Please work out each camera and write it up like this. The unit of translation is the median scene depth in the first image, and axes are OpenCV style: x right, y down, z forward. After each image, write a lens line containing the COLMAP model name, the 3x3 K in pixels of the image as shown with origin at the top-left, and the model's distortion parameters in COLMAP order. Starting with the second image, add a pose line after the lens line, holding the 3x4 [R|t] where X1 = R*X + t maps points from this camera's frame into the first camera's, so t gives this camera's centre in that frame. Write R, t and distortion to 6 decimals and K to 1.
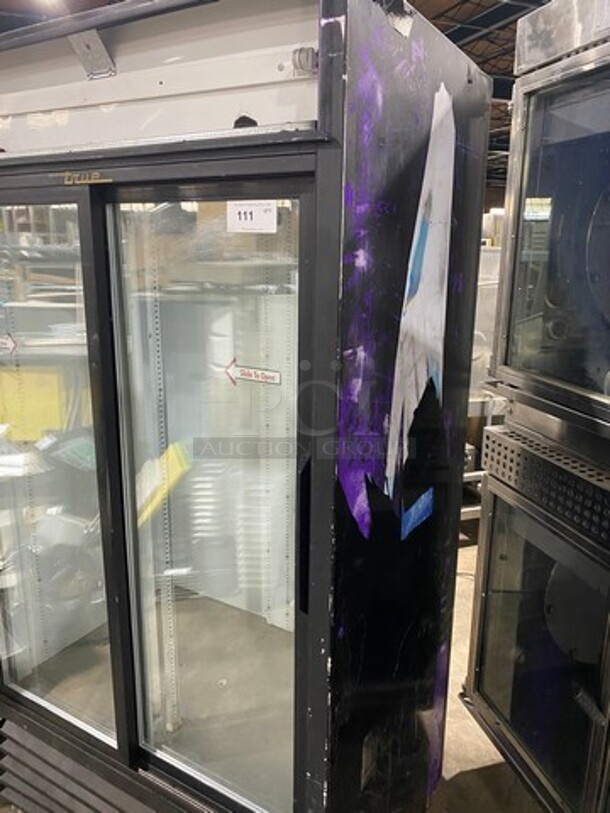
lens RADIAL K [[628.2, 0, 306.5], [0, 628.2, 402.7], [0, 0, 1]] dist [-0.000998, 0.003077]
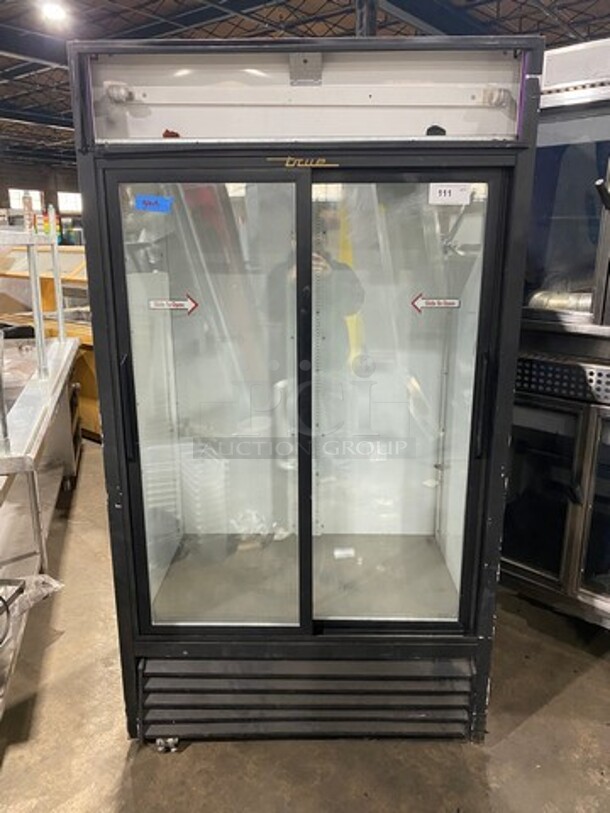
lens RADIAL K [[628.2, 0, 306.5], [0, 628.2, 402.7], [0, 0, 1]] dist [-0.000998, 0.003077]
pose [[0.866830, -0.143175, 0.477605, -1.076109], [0.135997, 0.989457, 0.049789, 0.069993], [-0.479699, 0.021795, 0.877163, -0.129666]]
